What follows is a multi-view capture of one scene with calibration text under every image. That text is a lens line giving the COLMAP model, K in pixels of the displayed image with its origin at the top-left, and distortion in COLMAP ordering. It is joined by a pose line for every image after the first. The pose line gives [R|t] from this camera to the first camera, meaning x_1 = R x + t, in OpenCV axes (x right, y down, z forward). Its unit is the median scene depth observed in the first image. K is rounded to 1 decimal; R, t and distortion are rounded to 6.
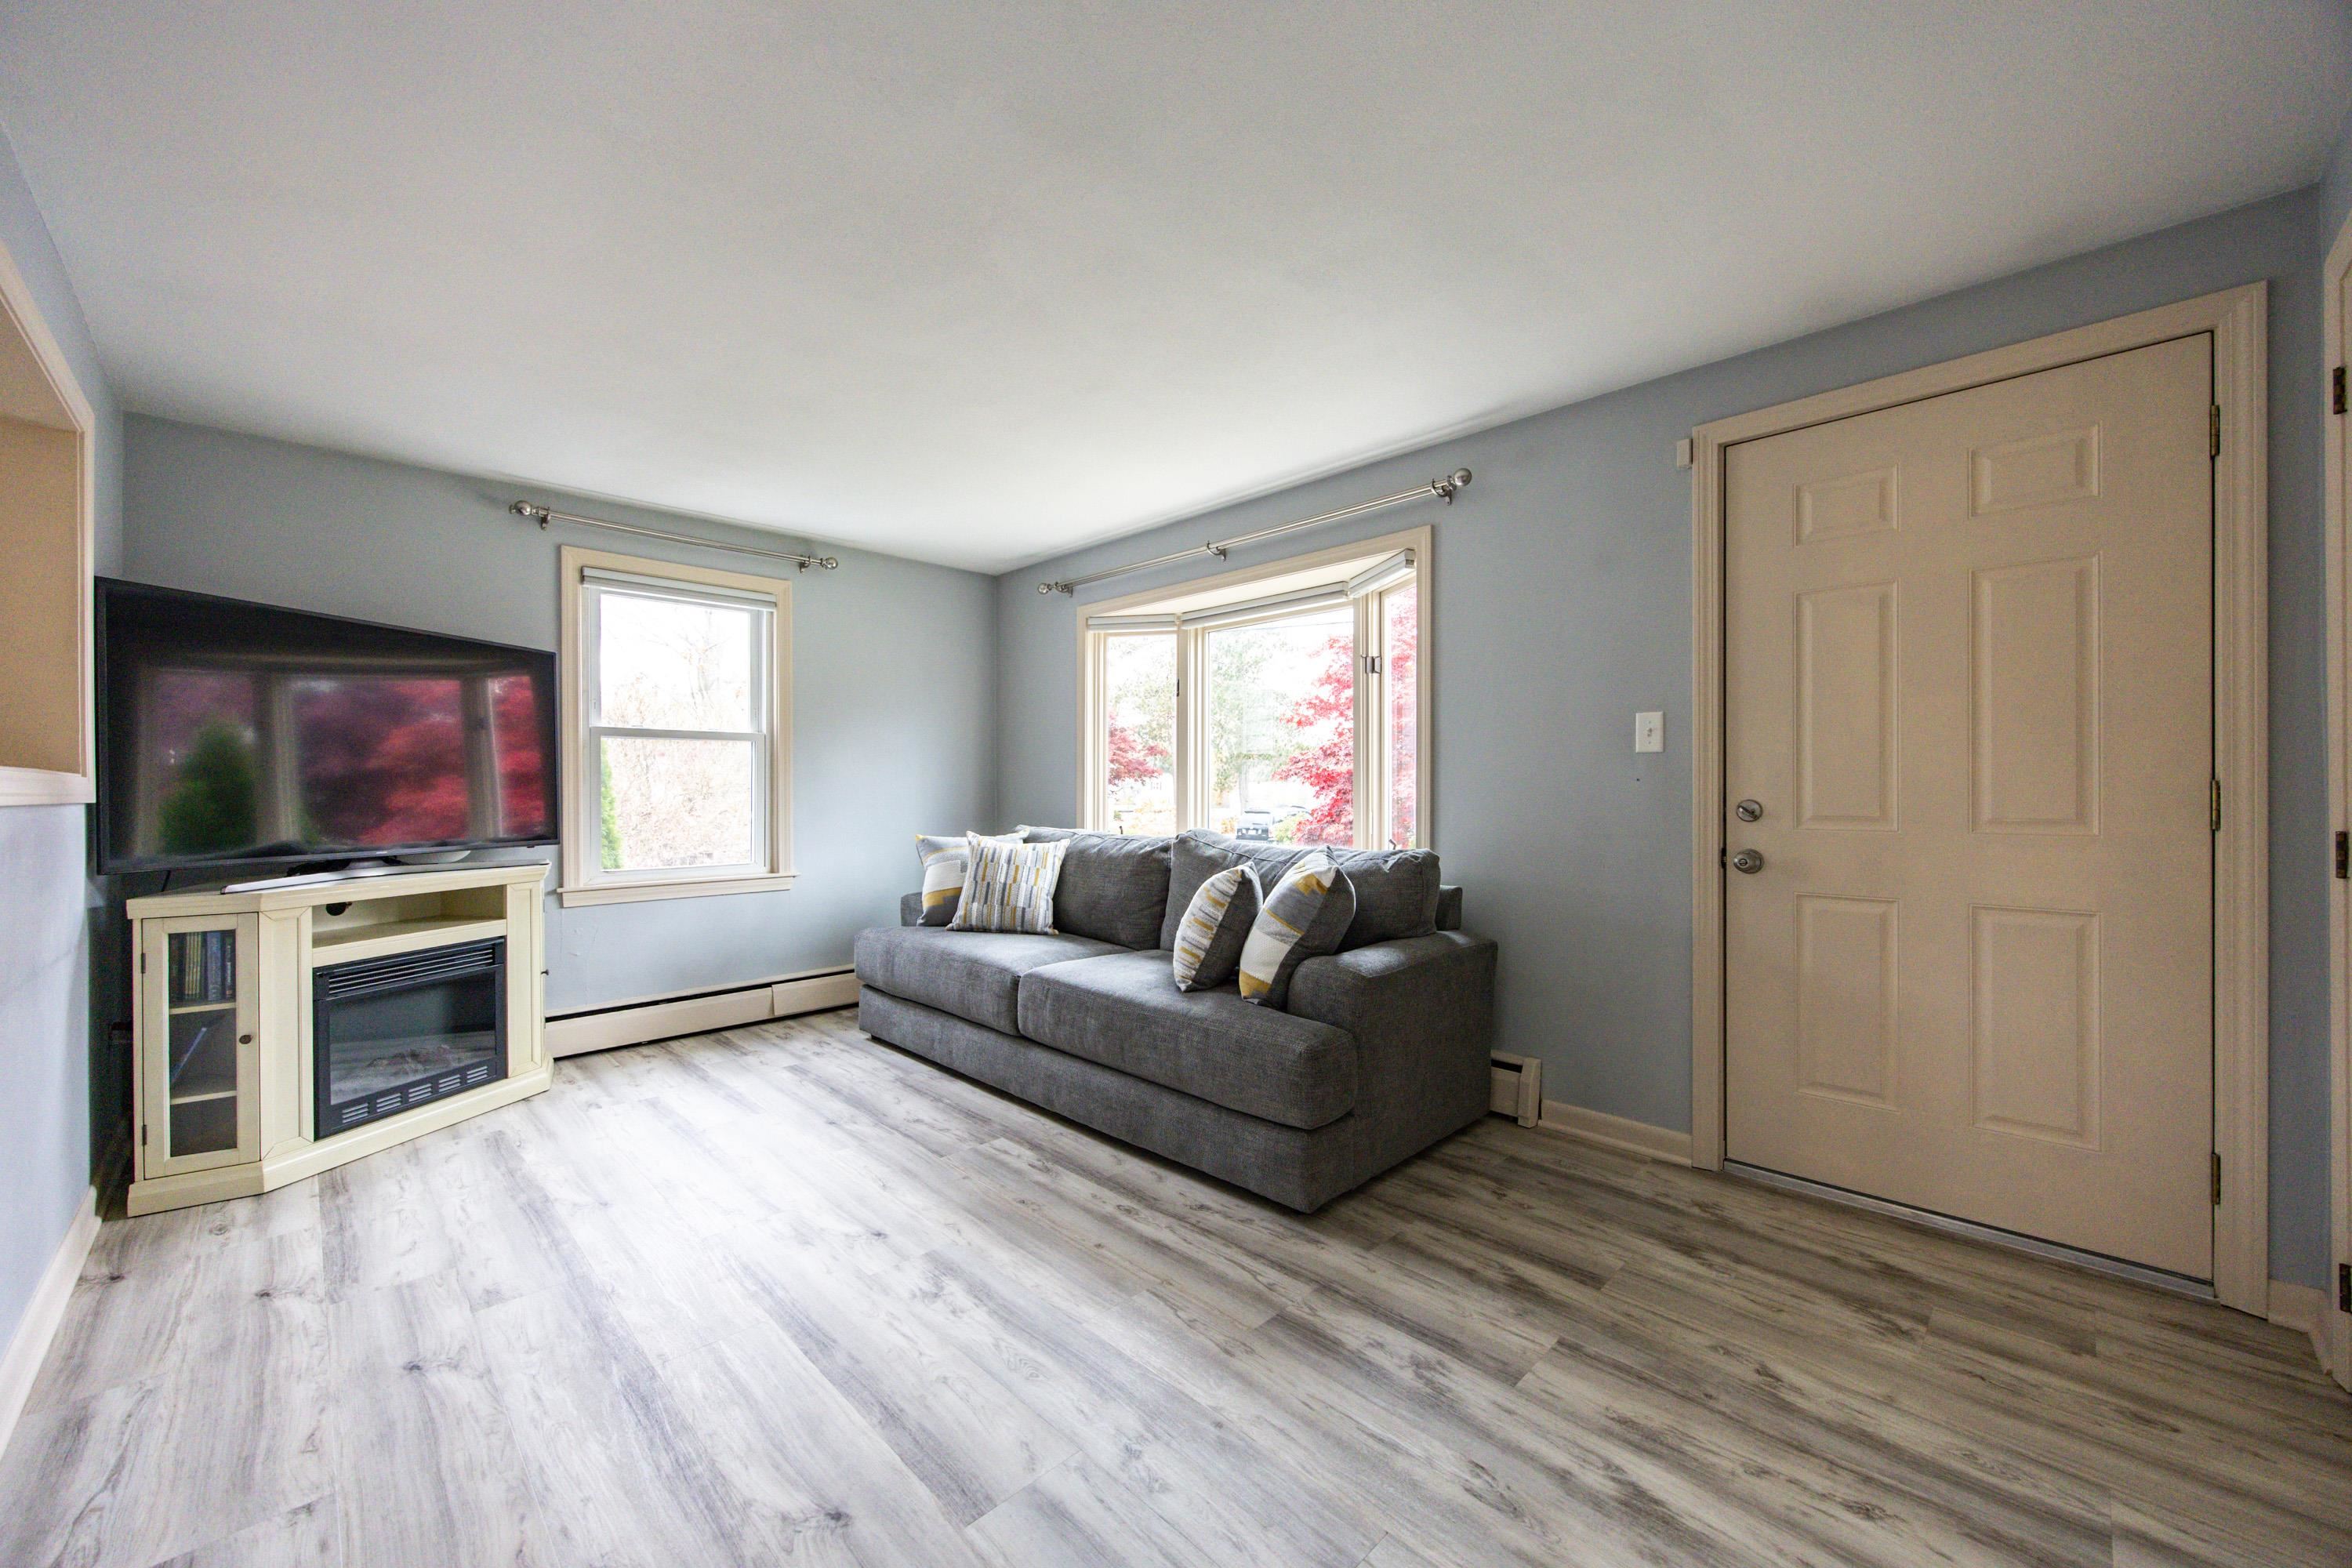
lens RADIAL K [[896.3, 0, 1168.7], [0, 896.3, 791.6], [0, 0, 1]] dist [0.000427, 0.000473]
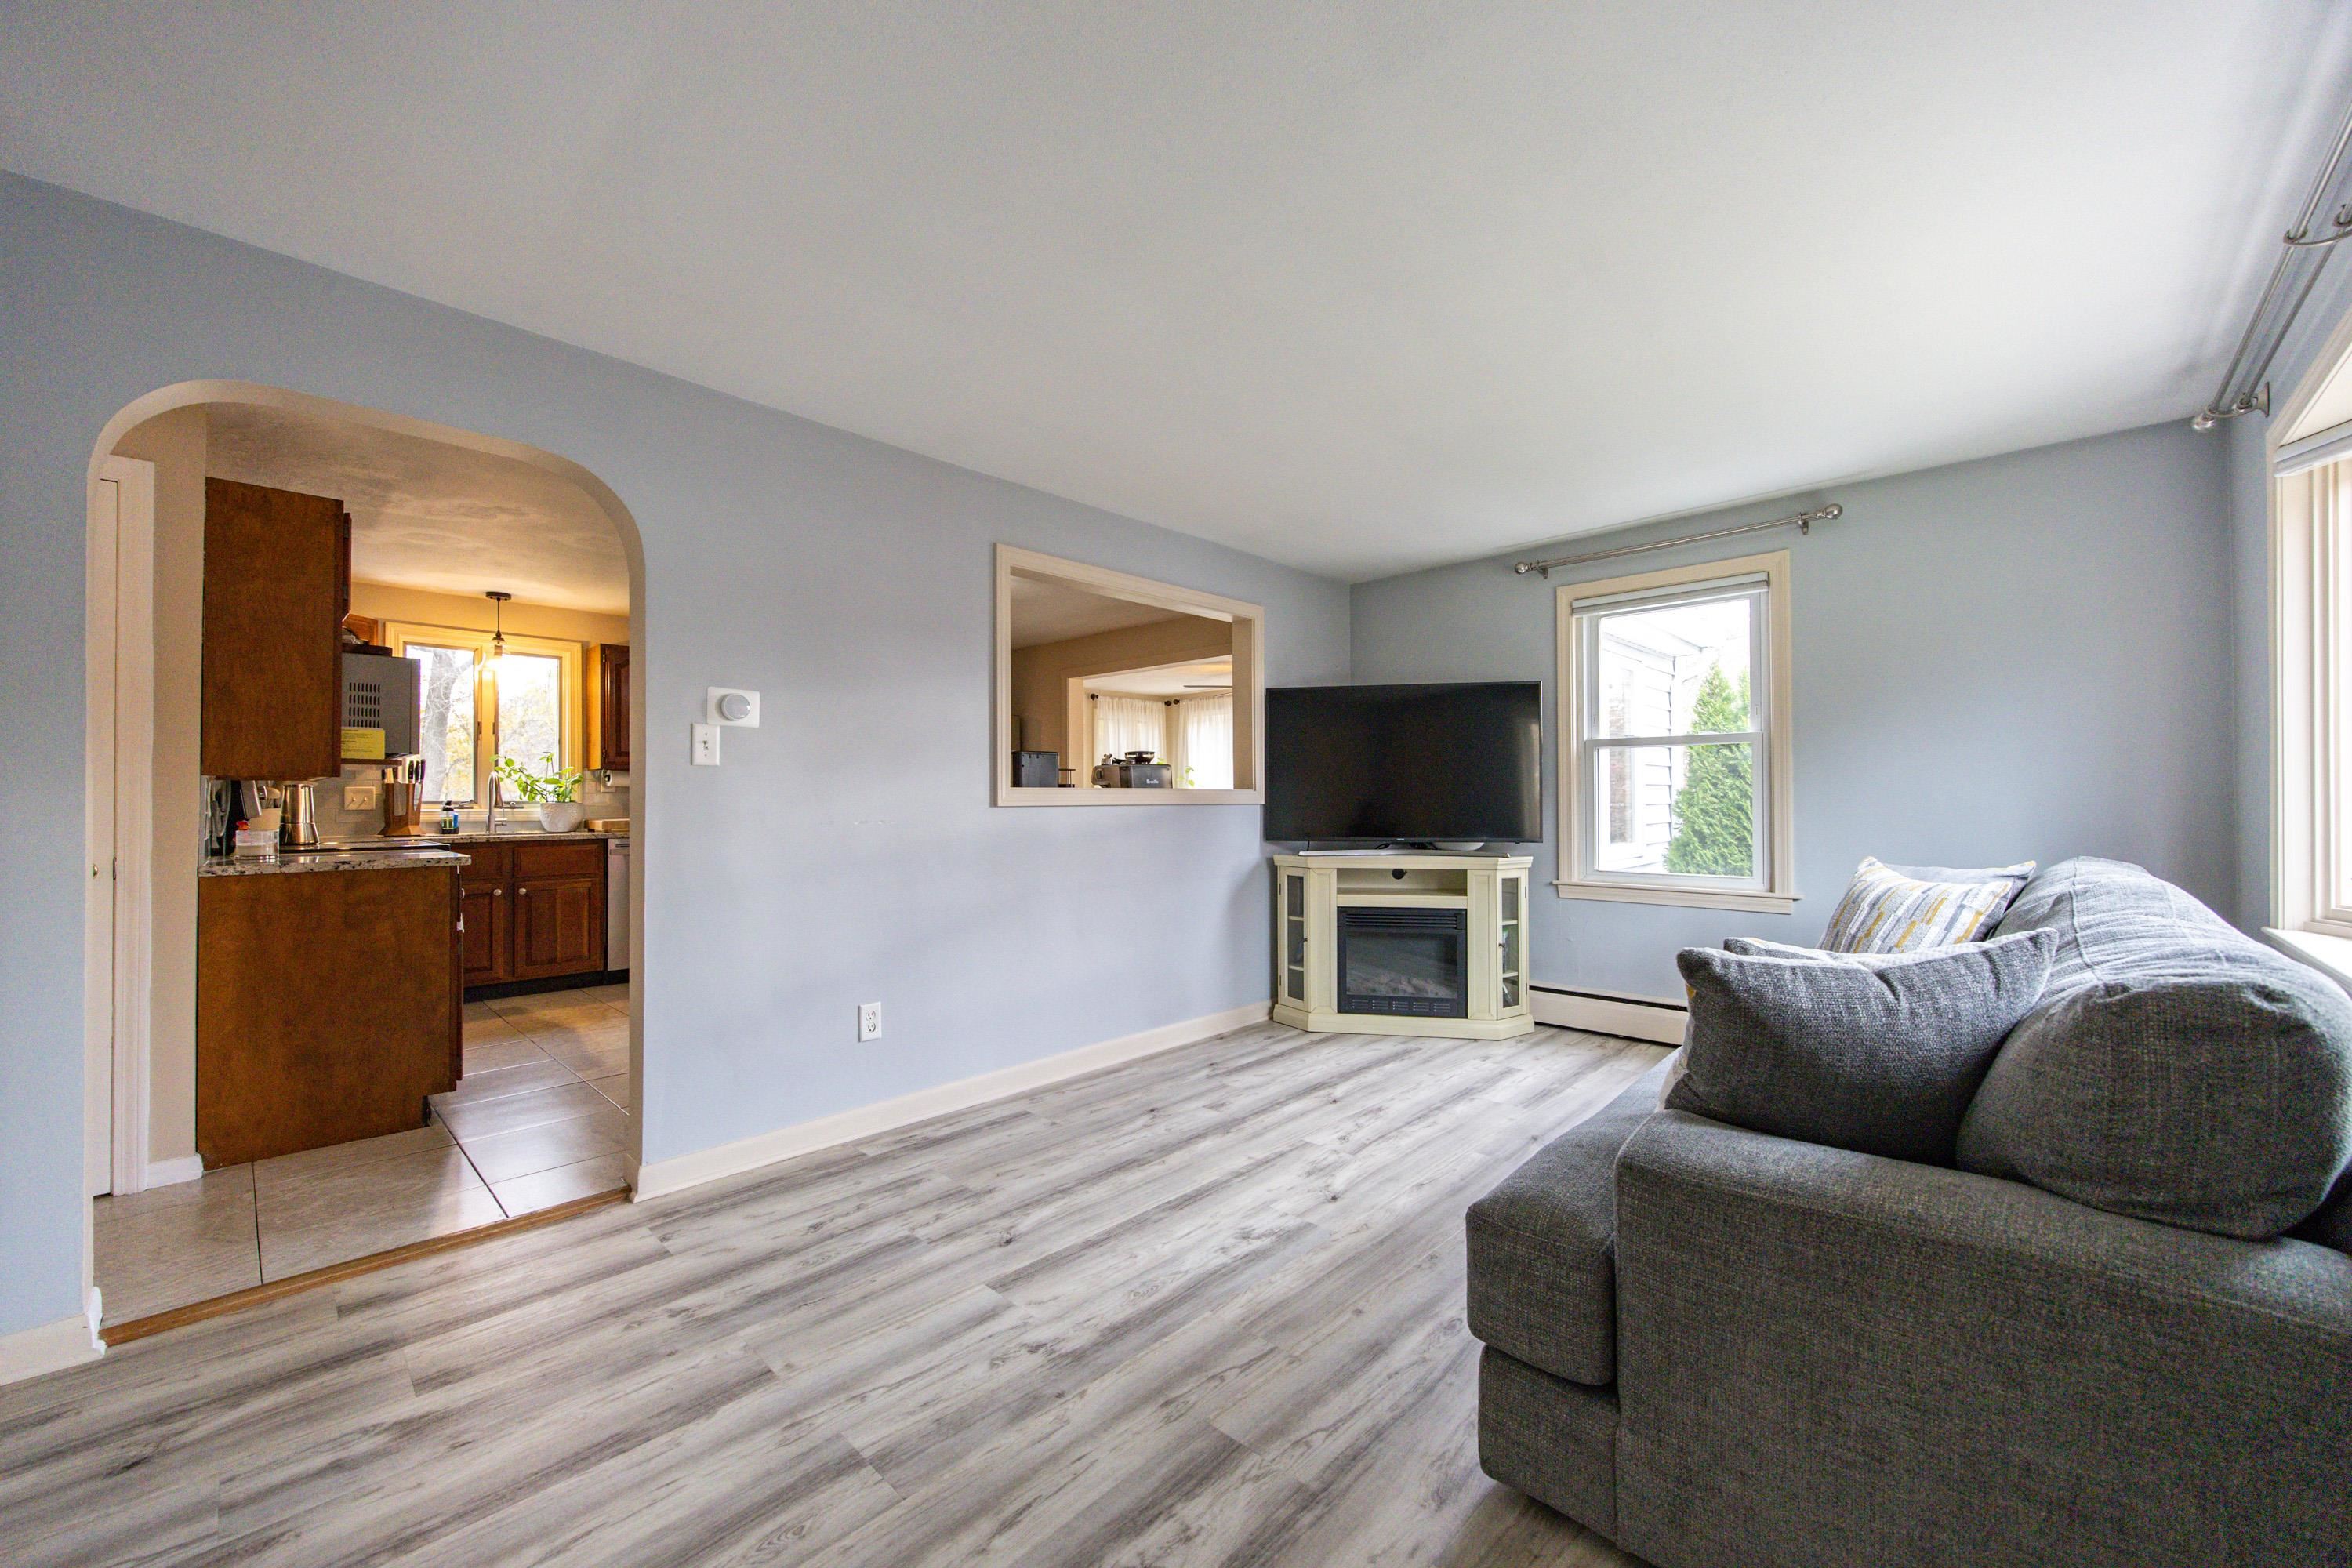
lens RADIAL K [[896.3, 0, 1168.4], [0, 896.3, 788.6], [0, 0, 1]] dist [0.000427, 0.000473]
pose [[0.021515, -0.006235, -0.999749, 0.723087], [0.002477, 0.999978, -0.006183, -0.009178], [0.999765, -0.002343, 0.021530, 0.704031]]
